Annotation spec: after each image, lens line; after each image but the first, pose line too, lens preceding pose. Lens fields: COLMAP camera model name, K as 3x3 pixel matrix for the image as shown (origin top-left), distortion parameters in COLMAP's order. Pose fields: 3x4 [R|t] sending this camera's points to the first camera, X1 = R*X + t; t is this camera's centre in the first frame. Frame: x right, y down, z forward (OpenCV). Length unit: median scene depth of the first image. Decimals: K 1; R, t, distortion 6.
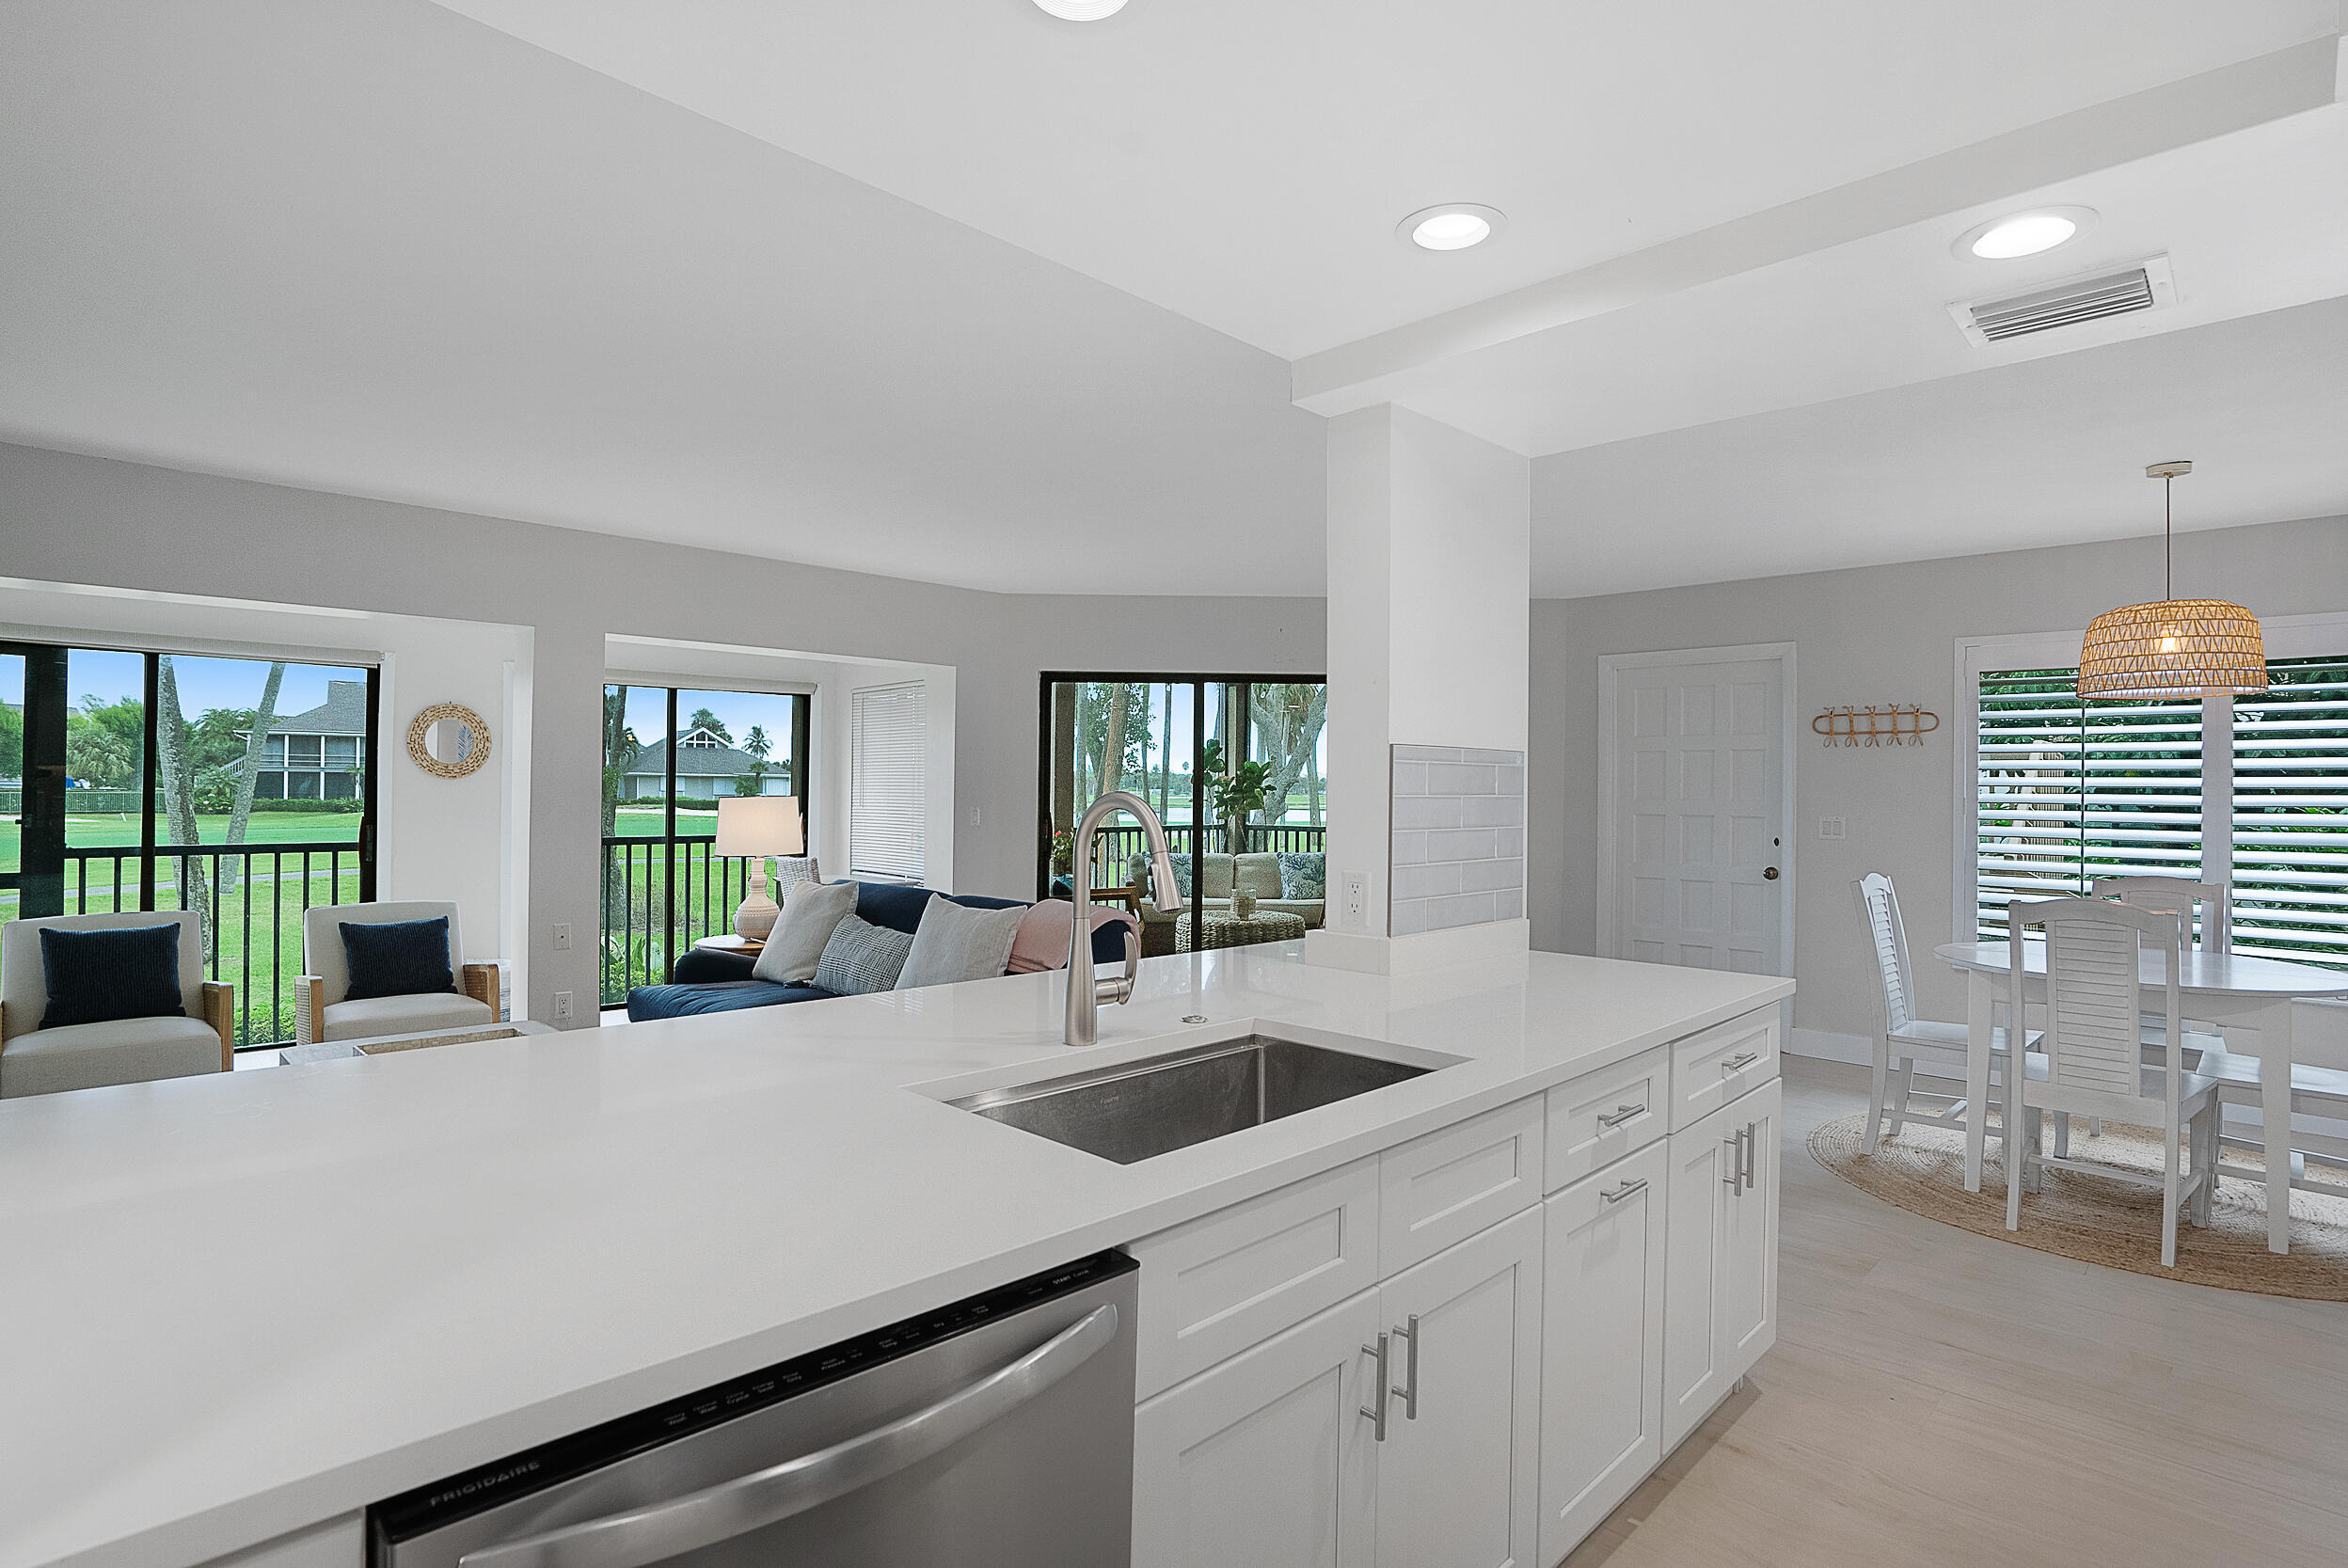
lens RADIAL K [[1160.8, 0, 1174.0], [0, 1160.8, 784.0], [0, 0, 1]] dist [-0.063655, 0.025377]
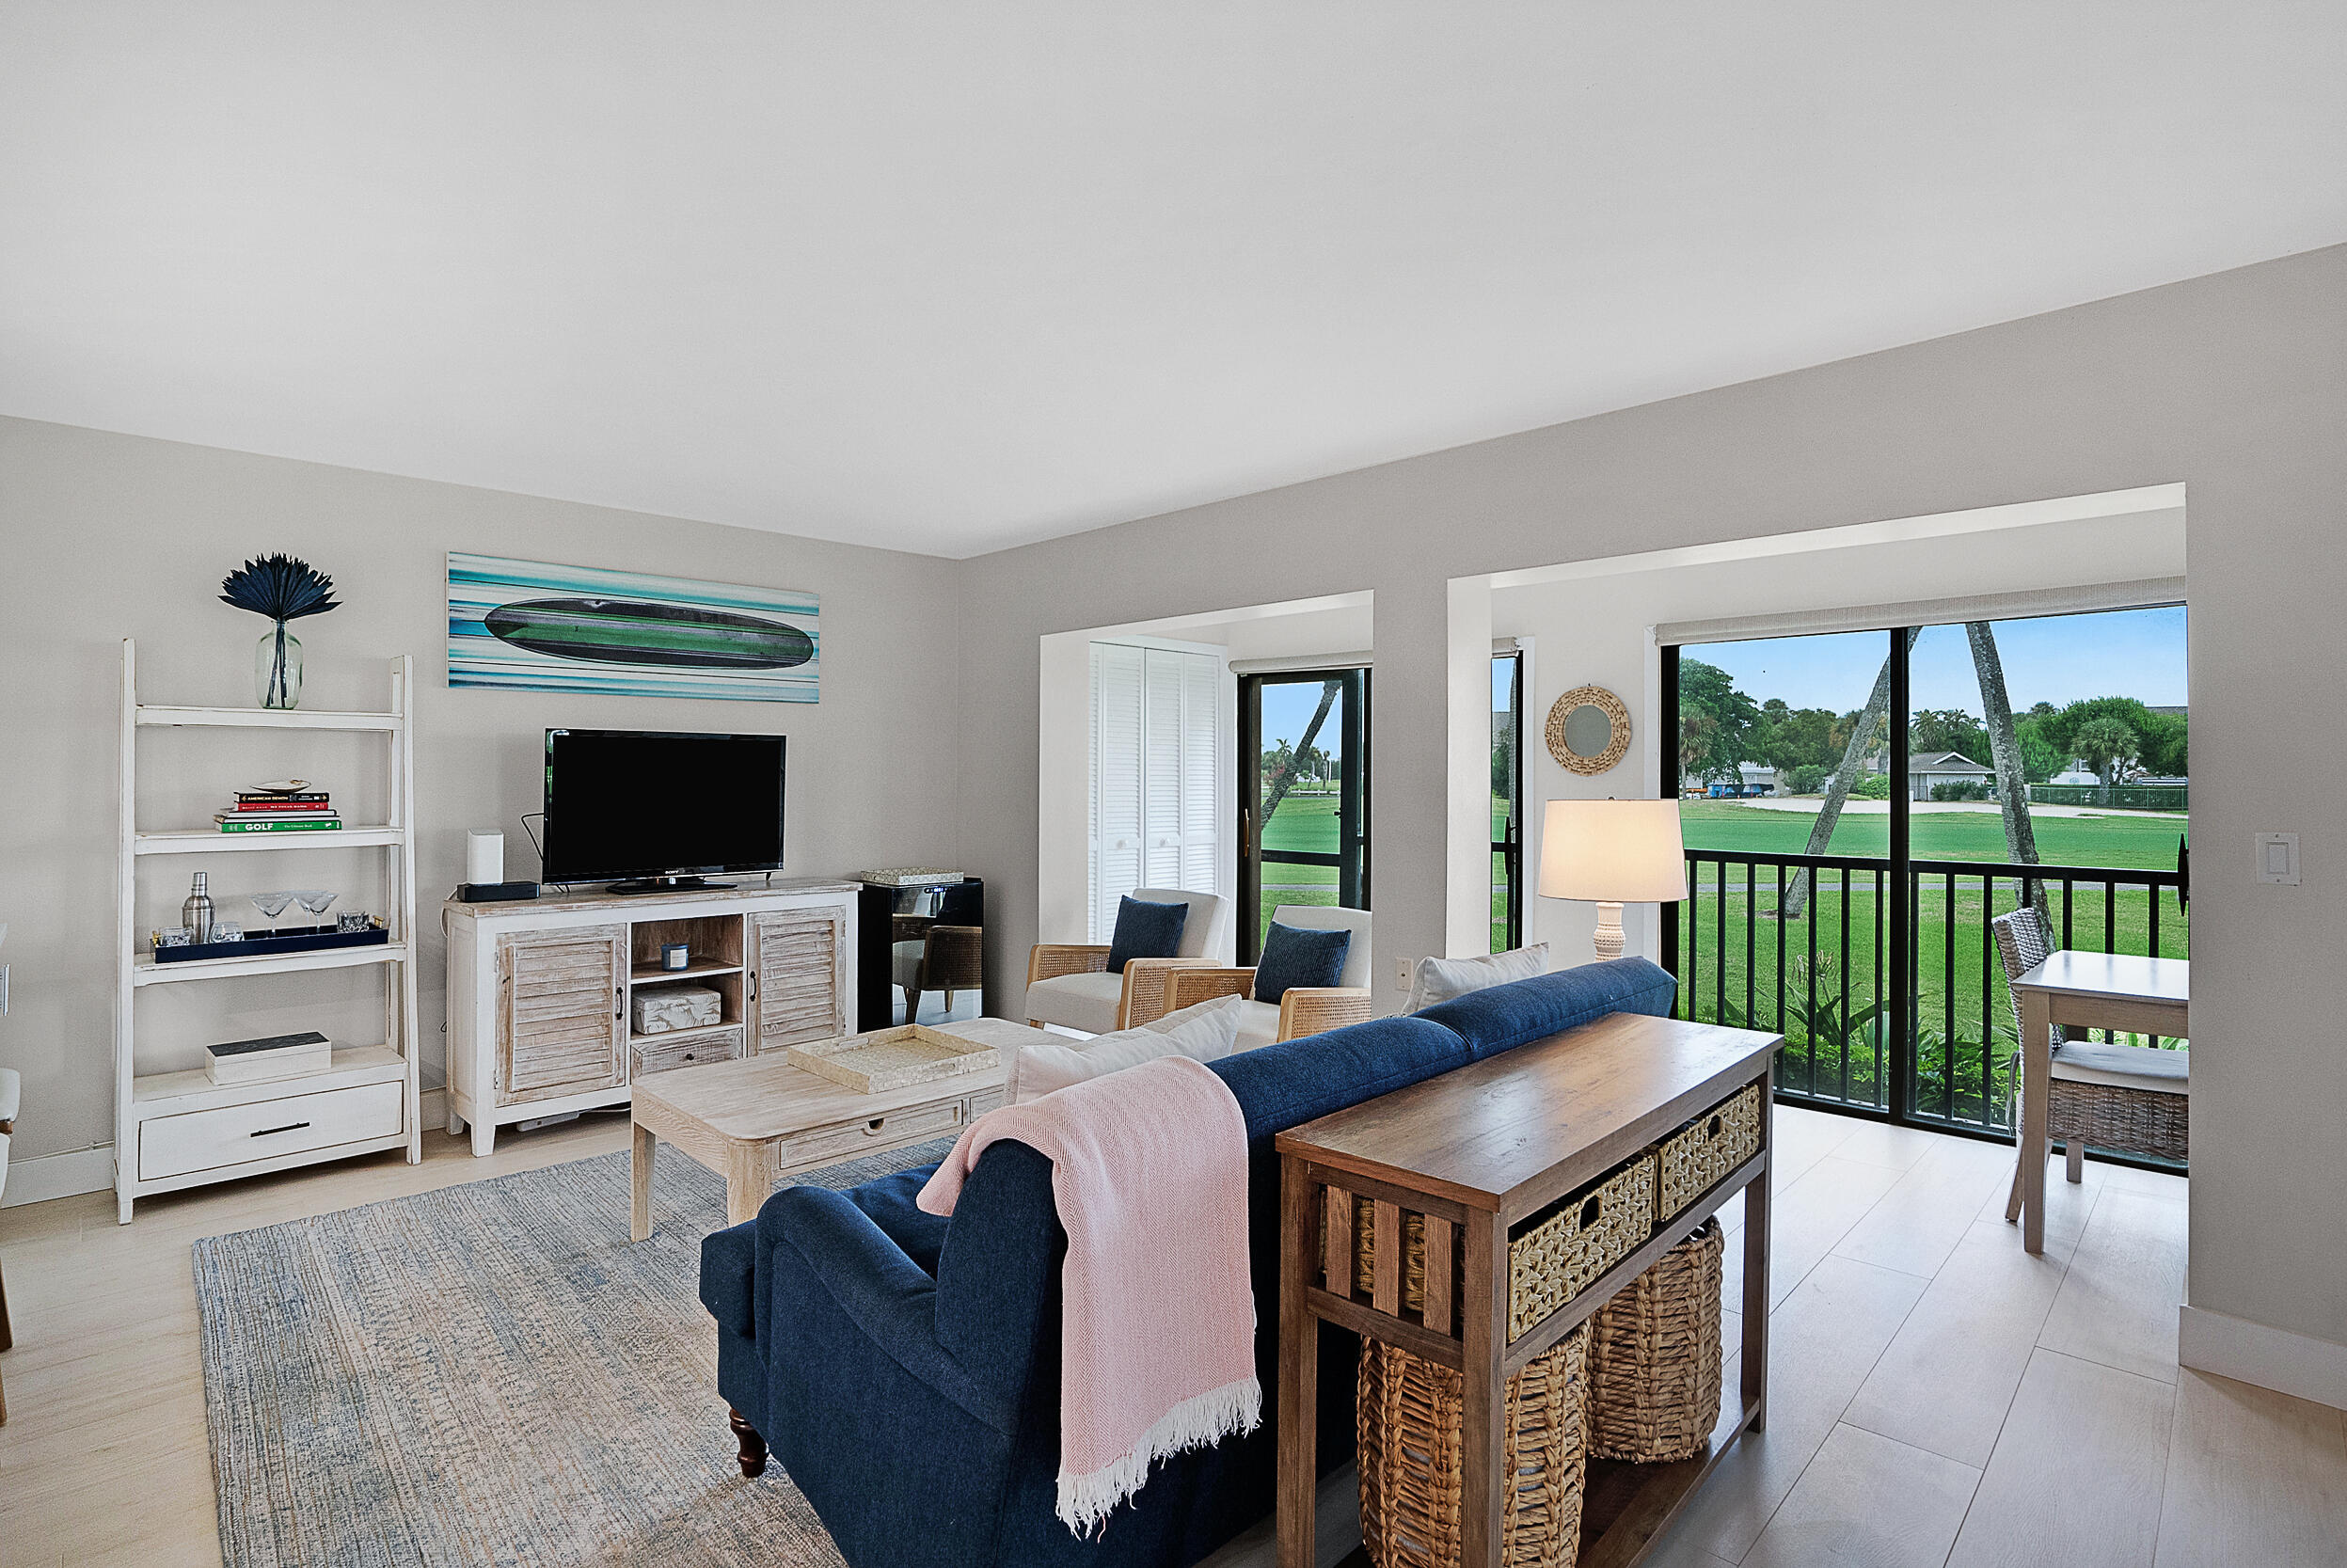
lens RADIAL K [[1124.9, 0, 1173.5], [0, 1124.9, 784.0], [0, 0, 1]] dist [-0.053470, 0.022013]
pose [[0.004431, -0.003710, -0.999983, 0.141265], [0.007286, 0.999967, -0.003677, 0.001965], [0.999964, -0.007270, 0.004458, 0.486778]]
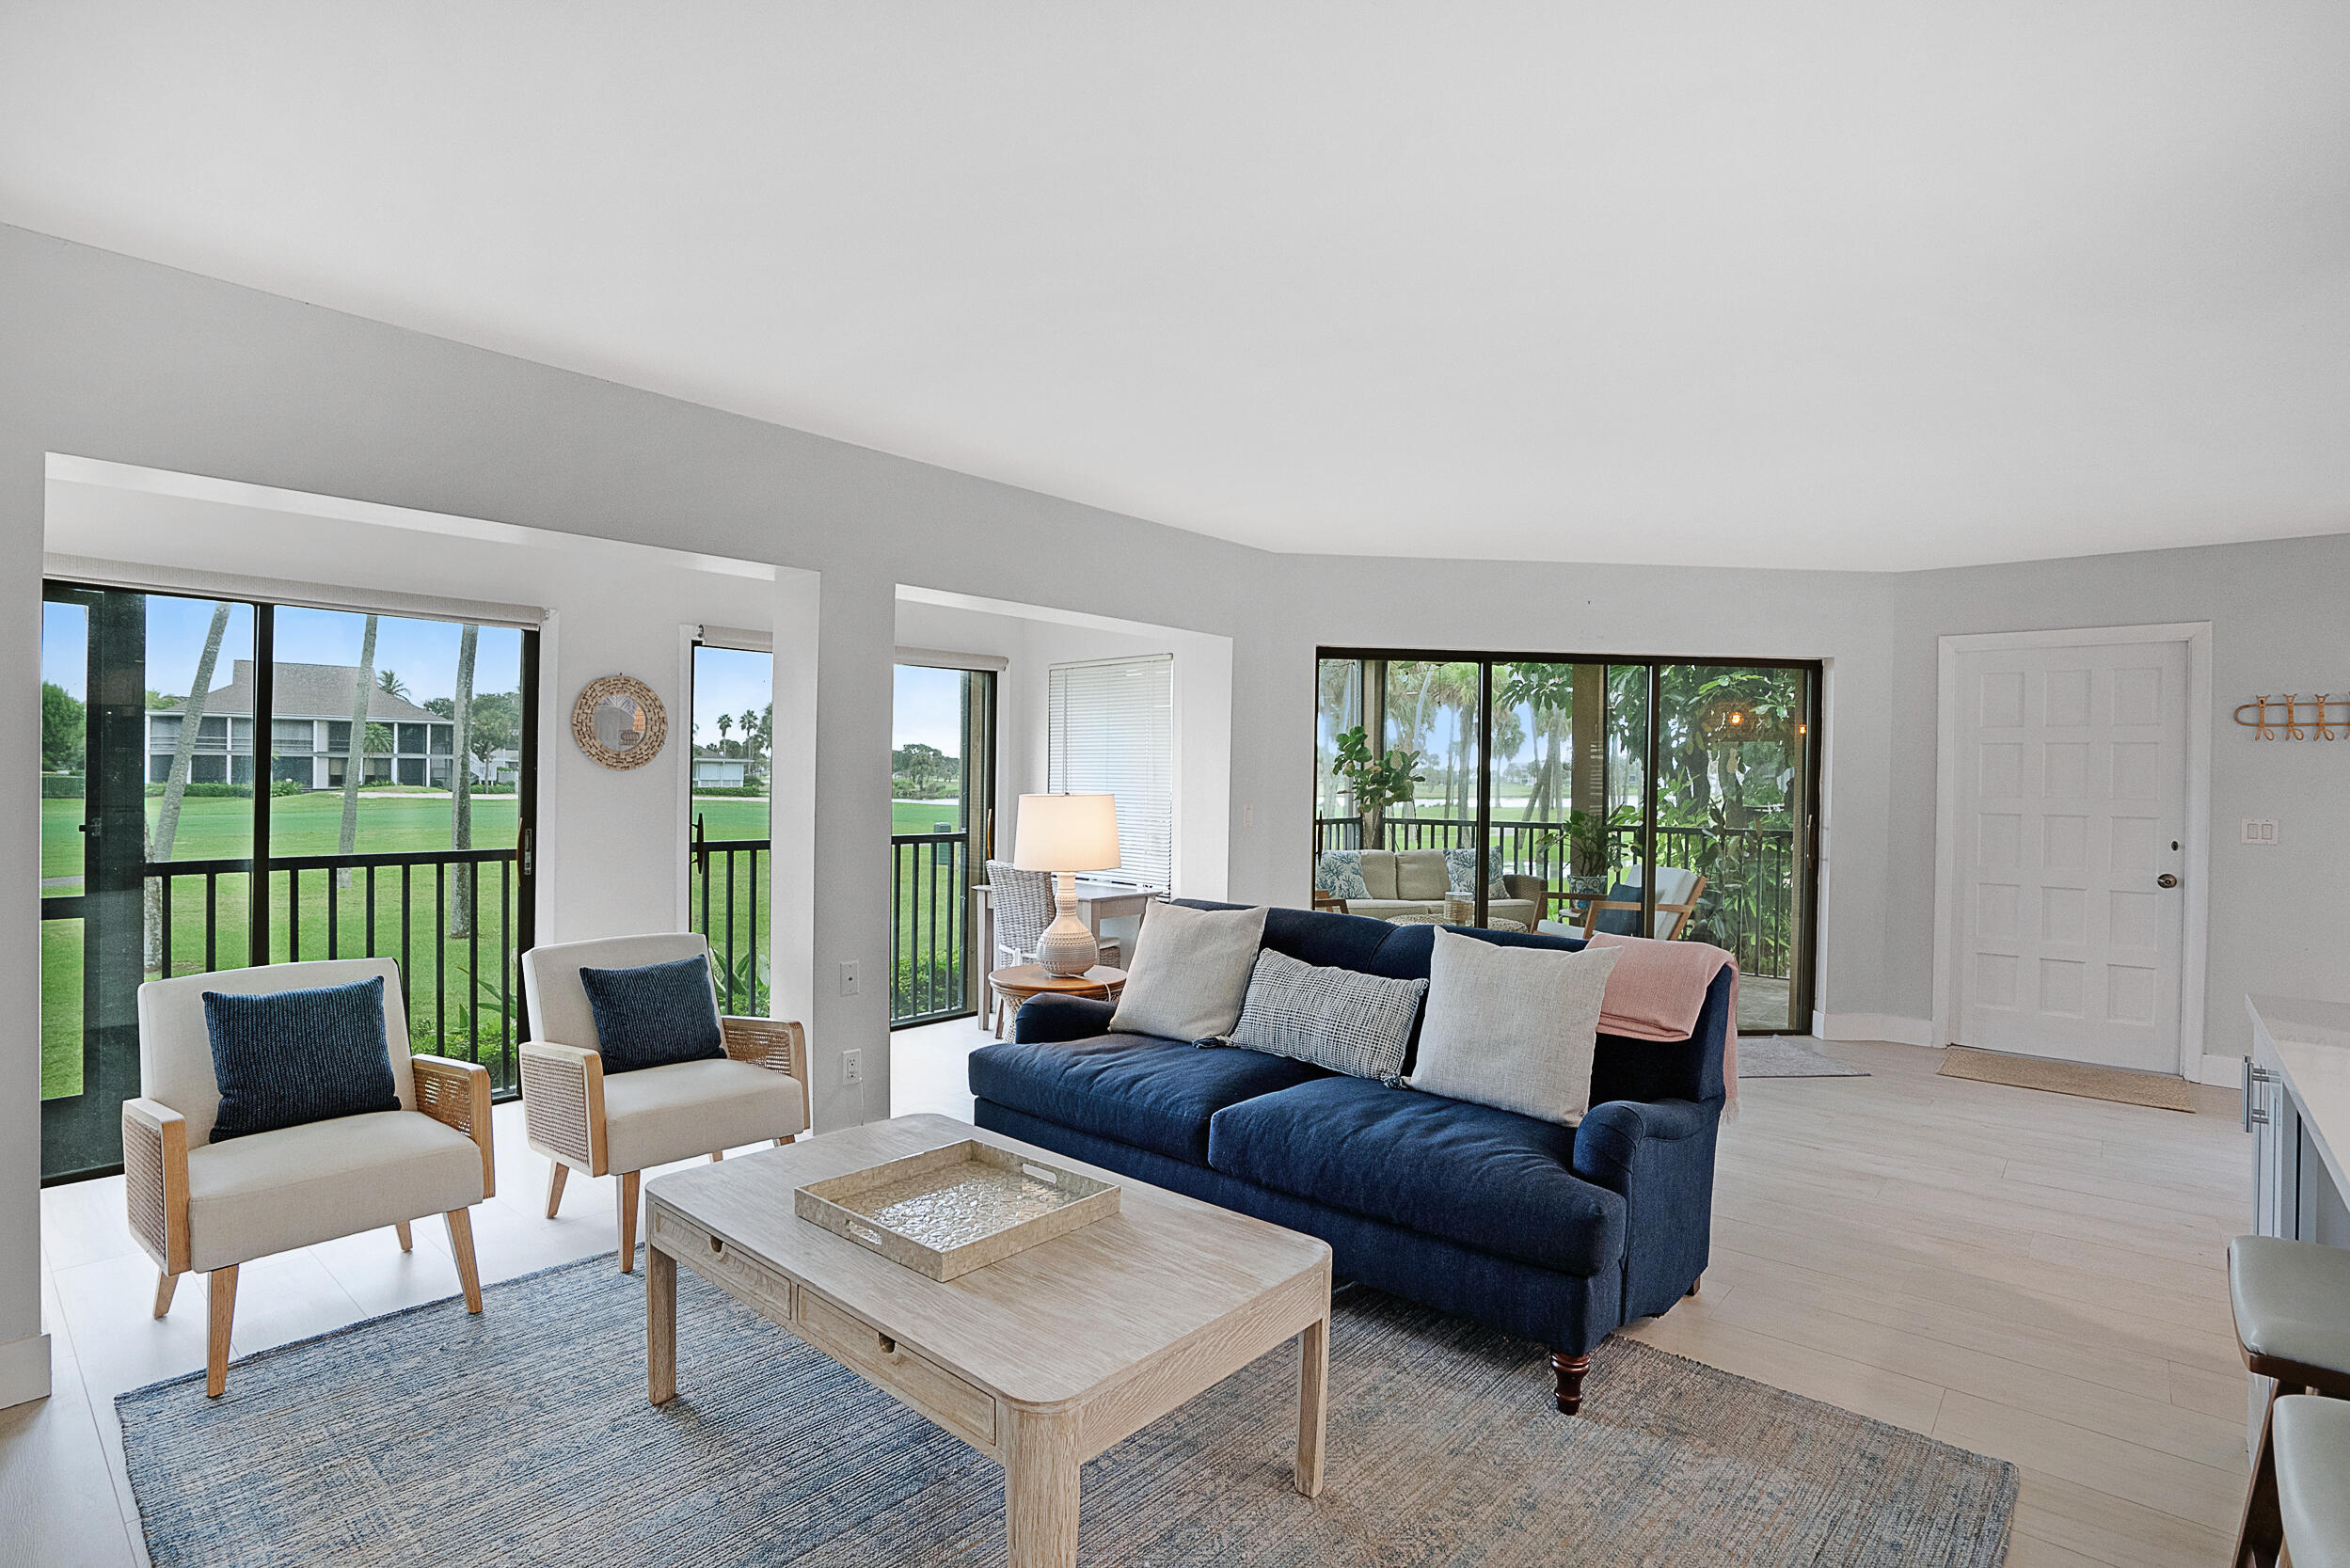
lens RADIAL K [[1138.7, 0, 1175.0], [0, 1138.7, 784.0], [0, 0, 1]] dist [-0.060547, 0.024238]
pose [[0.997612, 0.002364, 0.069022, -0.215781], [-0.003255, 0.999913, 0.012800, -0.004255], [-0.068986, -0.012994, 0.997533, 0.132557]]
